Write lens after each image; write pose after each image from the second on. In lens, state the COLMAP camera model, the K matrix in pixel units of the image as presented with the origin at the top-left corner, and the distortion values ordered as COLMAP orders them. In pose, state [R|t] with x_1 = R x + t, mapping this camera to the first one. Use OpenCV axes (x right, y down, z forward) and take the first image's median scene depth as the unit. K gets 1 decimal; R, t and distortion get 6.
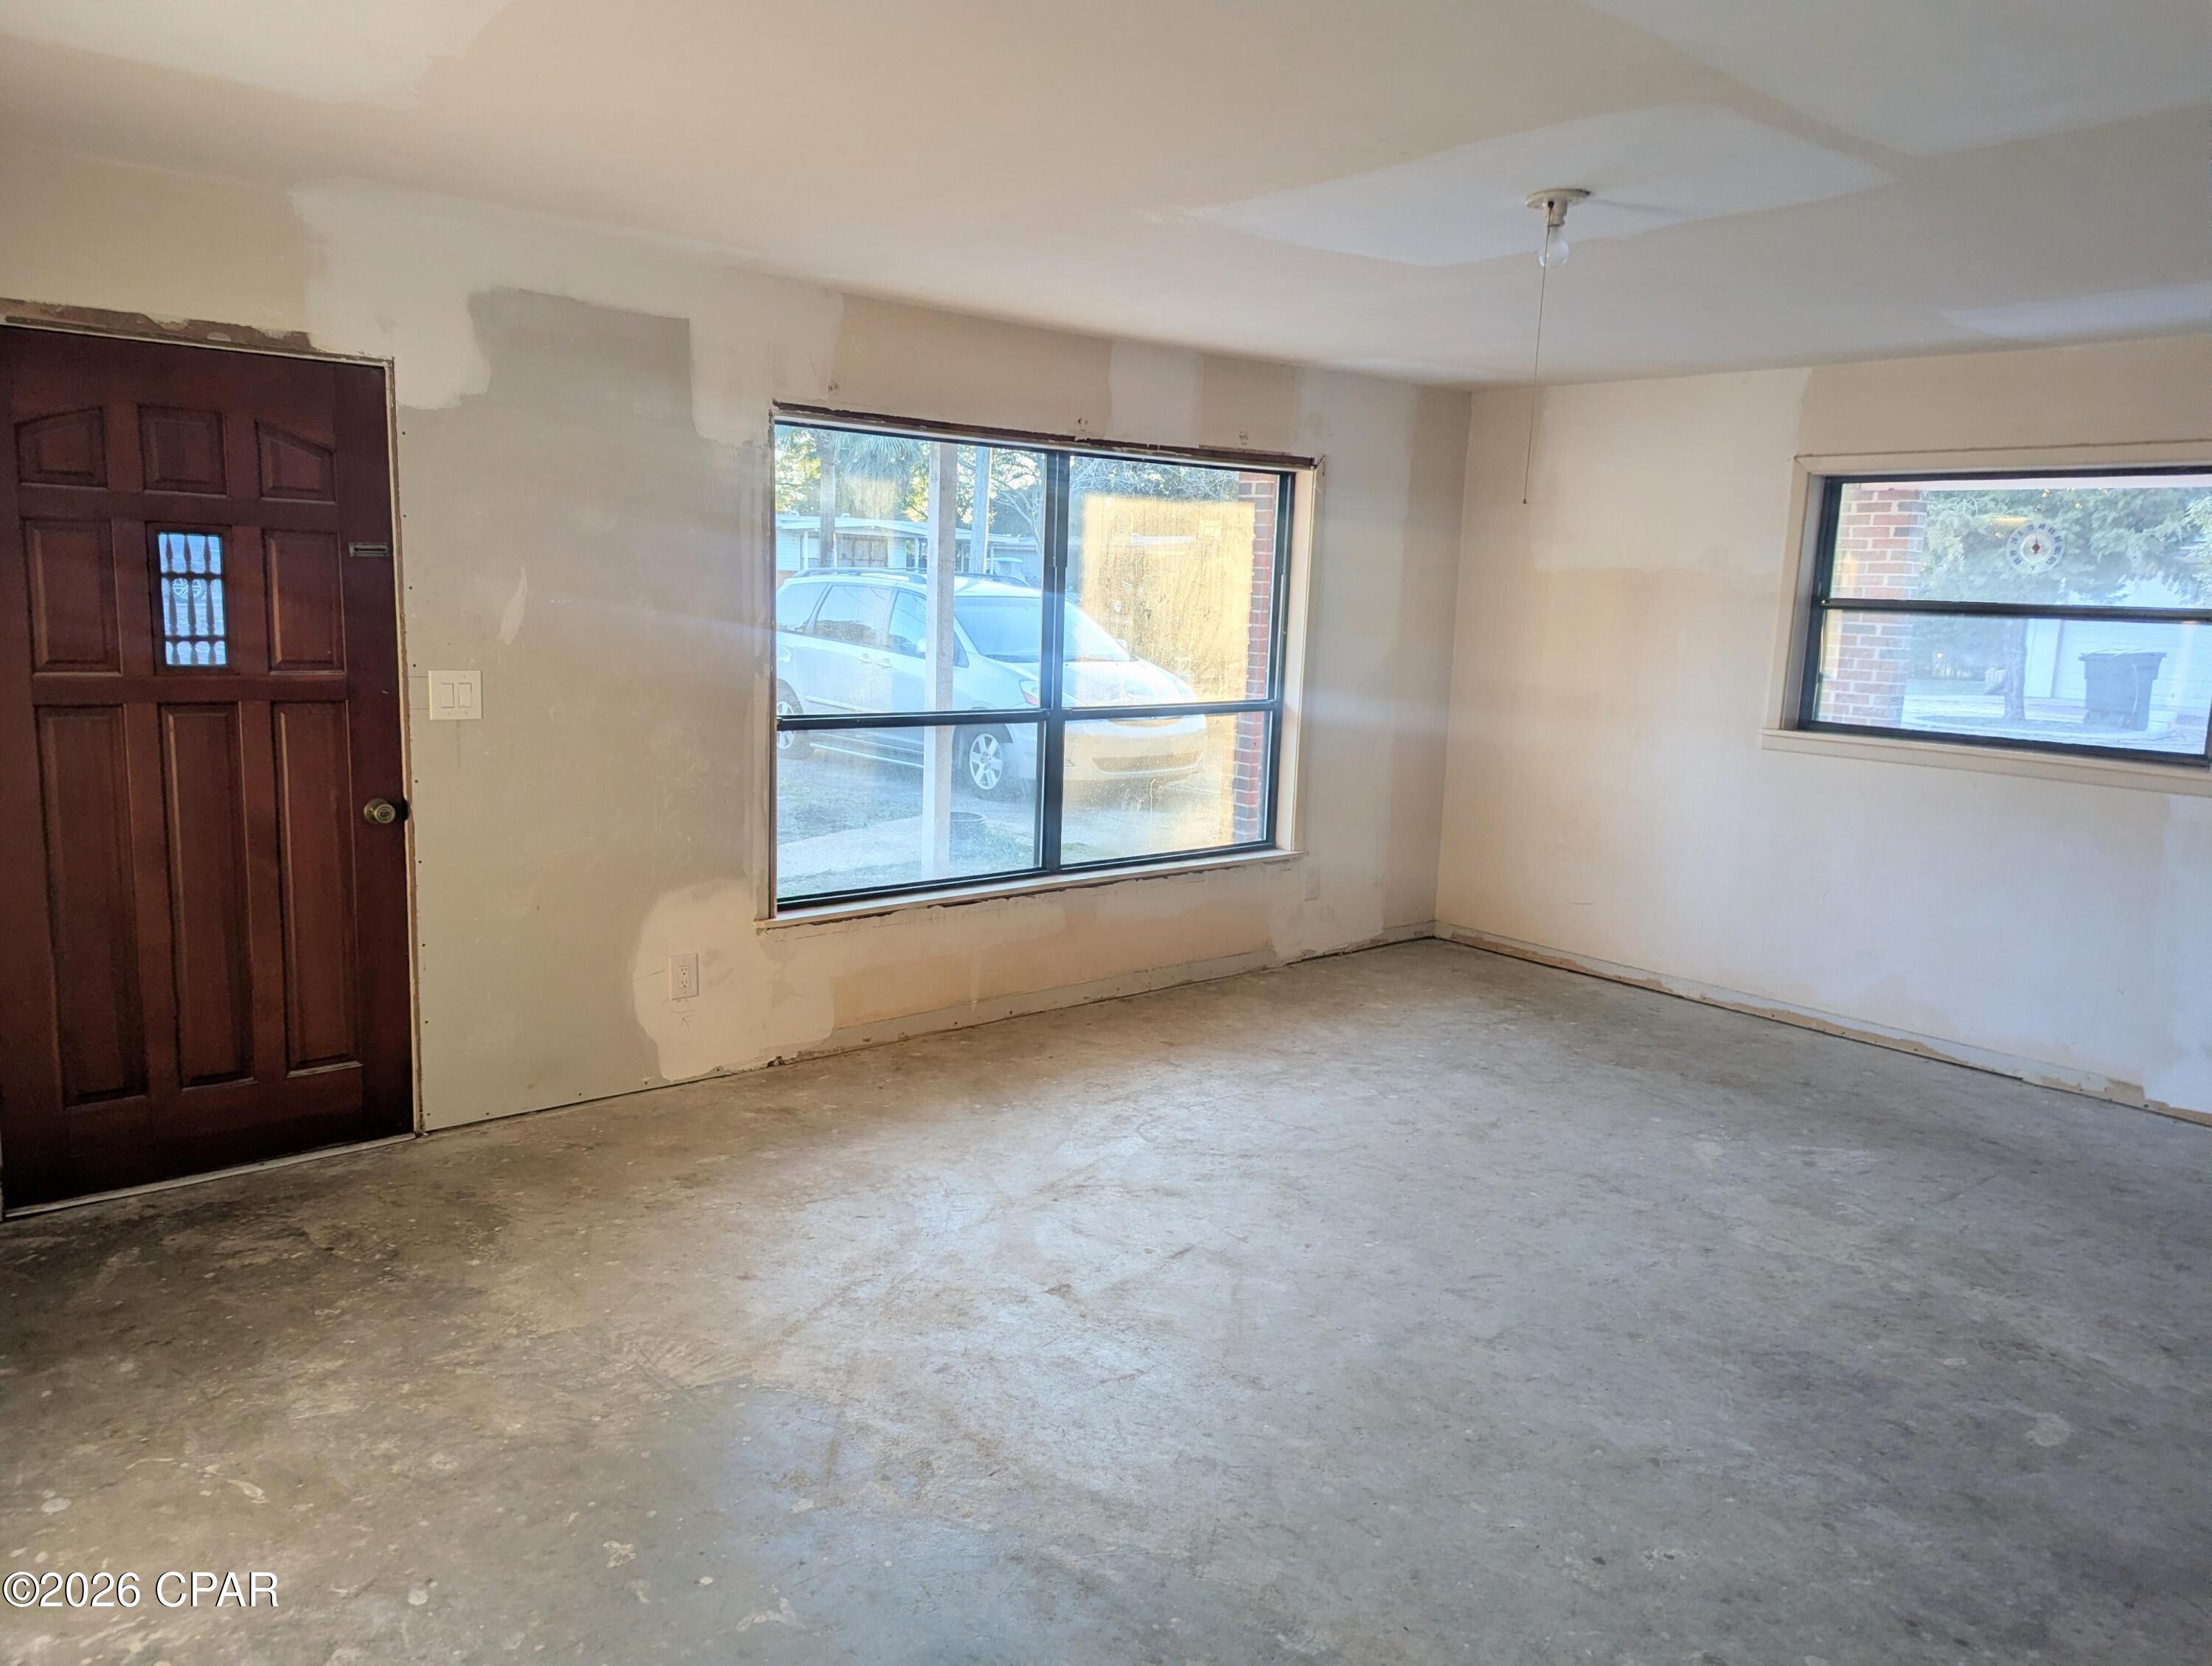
lens RADIAL K [[1542.4, 0, 1083.8], [0, 1542.4, 832.9], [0, 0, 1]] dist [0.082565, -0.075140]
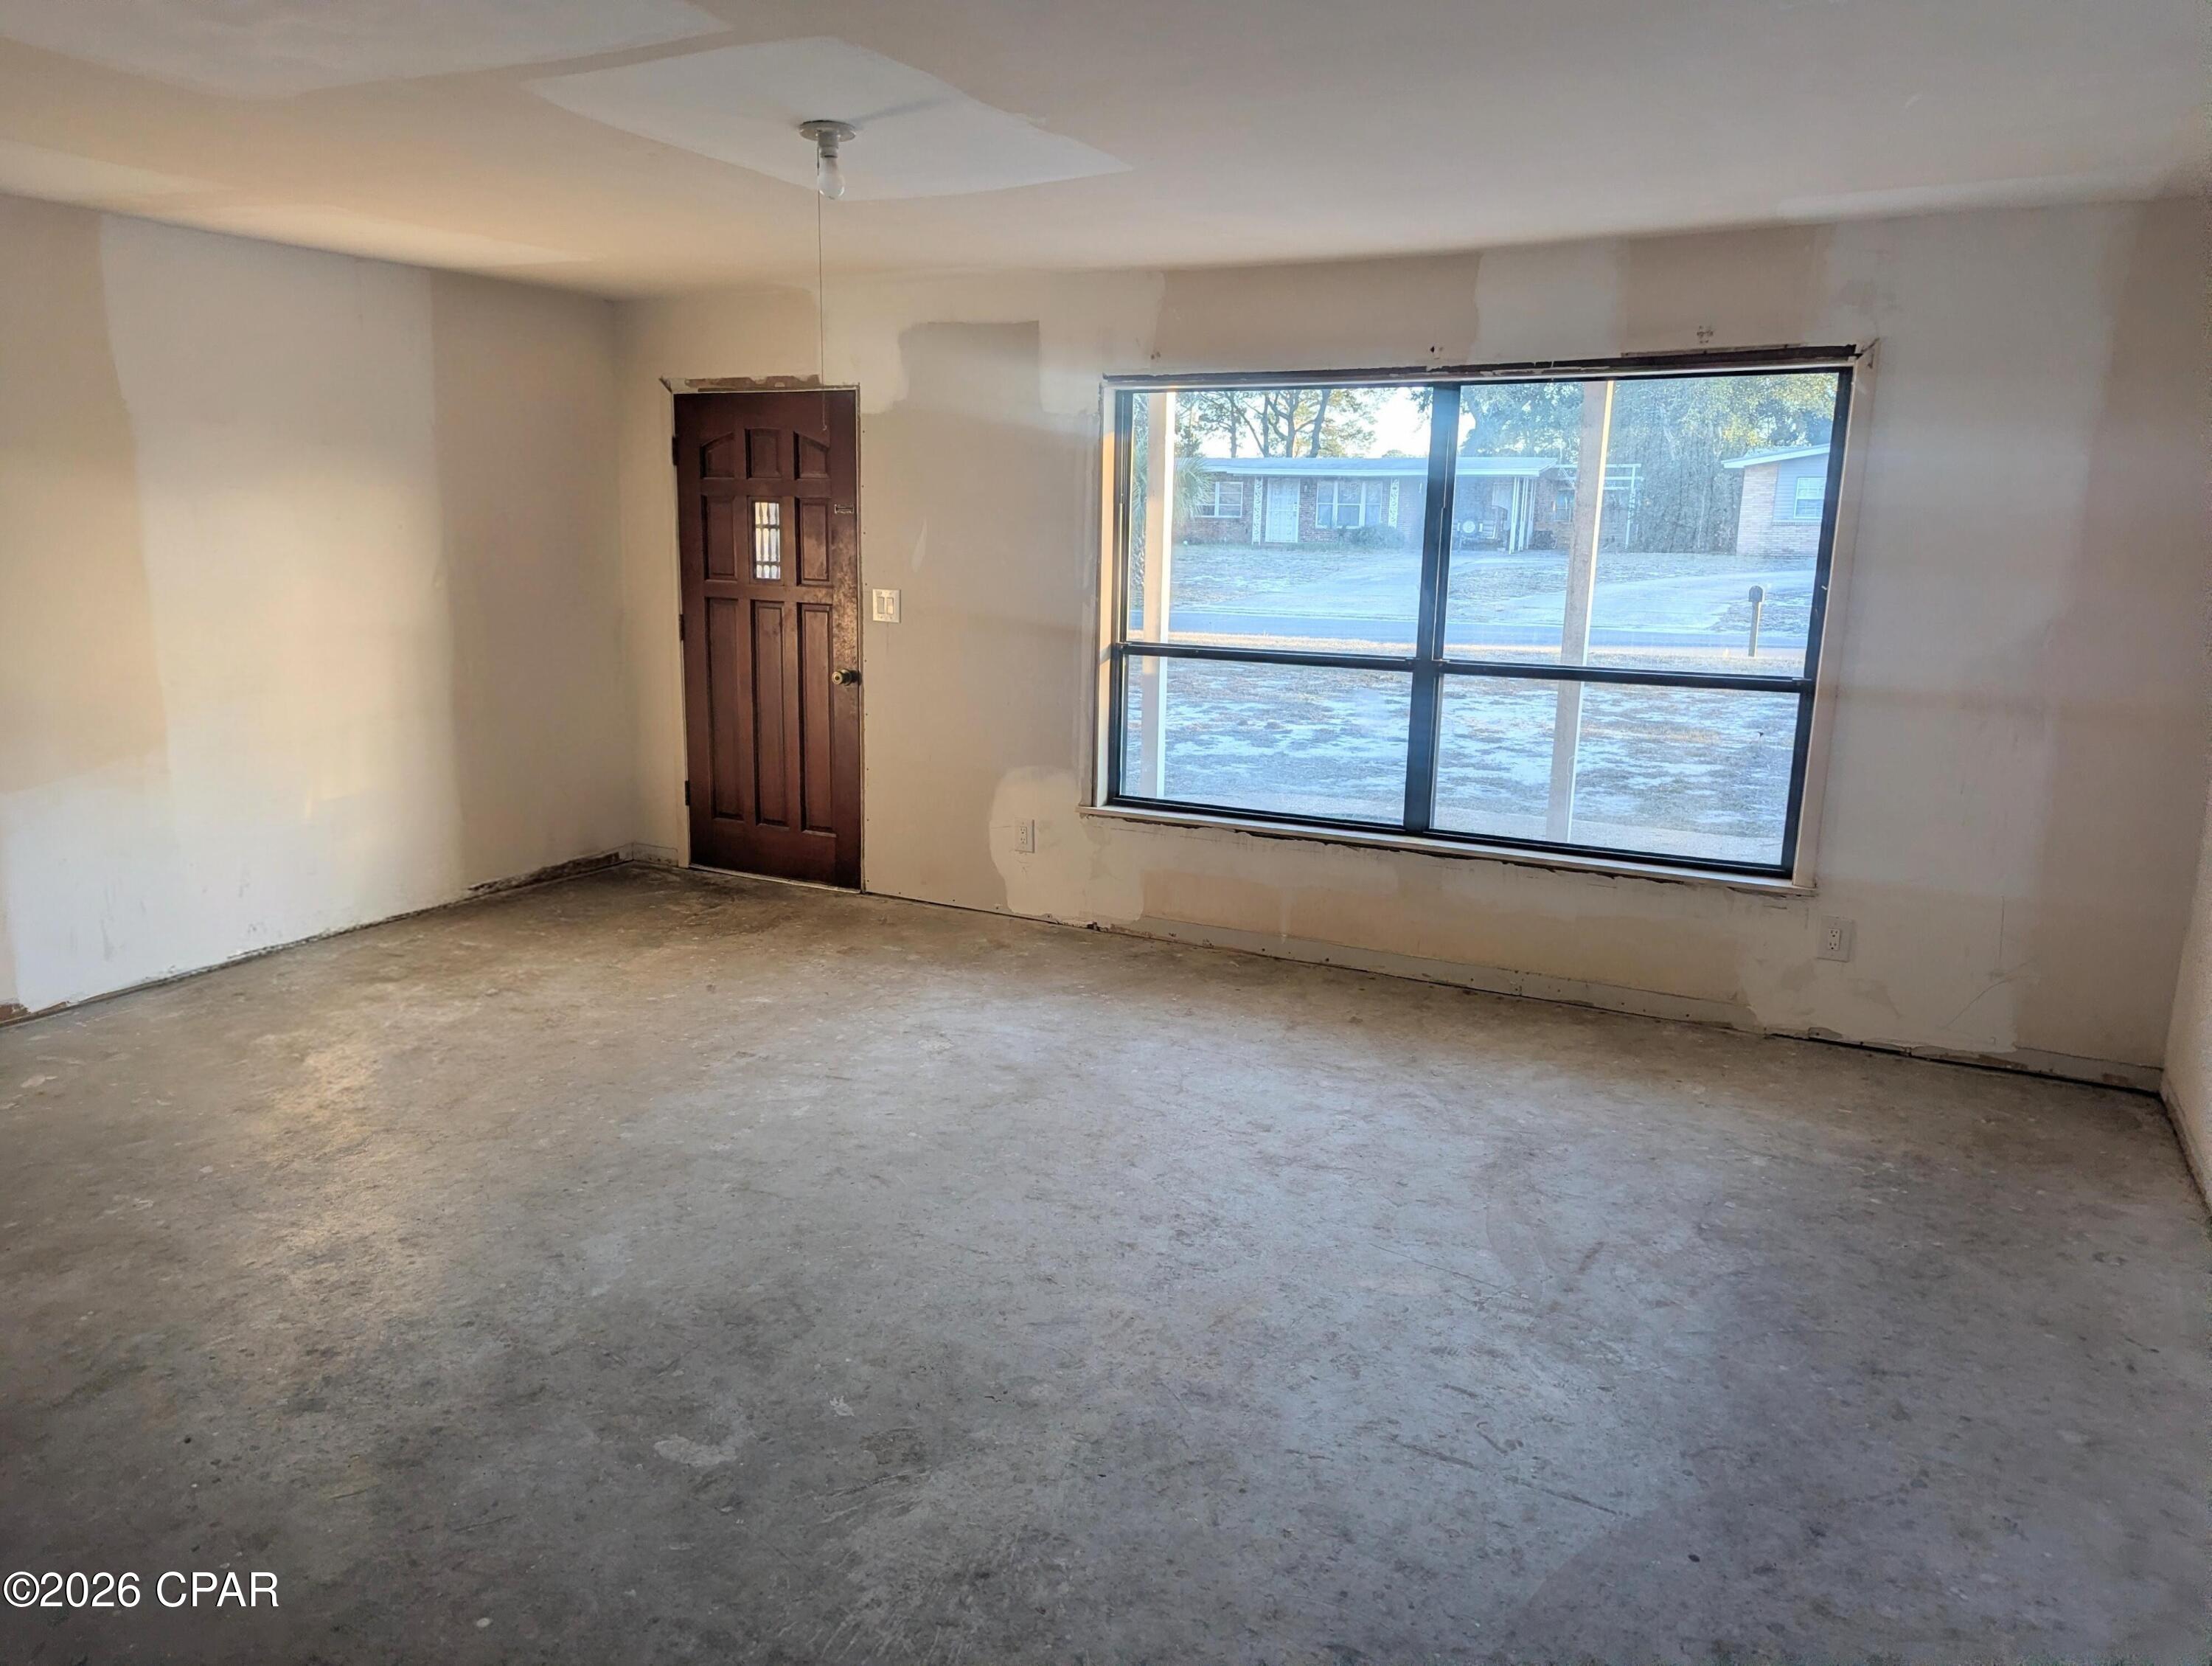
lens RADIAL K [[1529.9, 0, 1056.9], [0, 1529.9, 831.3], [0, 0, 1]] dist [0.048189, -0.002051]
pose [[0.380010, 0.164056, -0.910317, 0.925847], [-0.152006, 0.981842, 0.113491, -0.060362], [0.912407, 0.095246, 0.398048, 0.525517]]
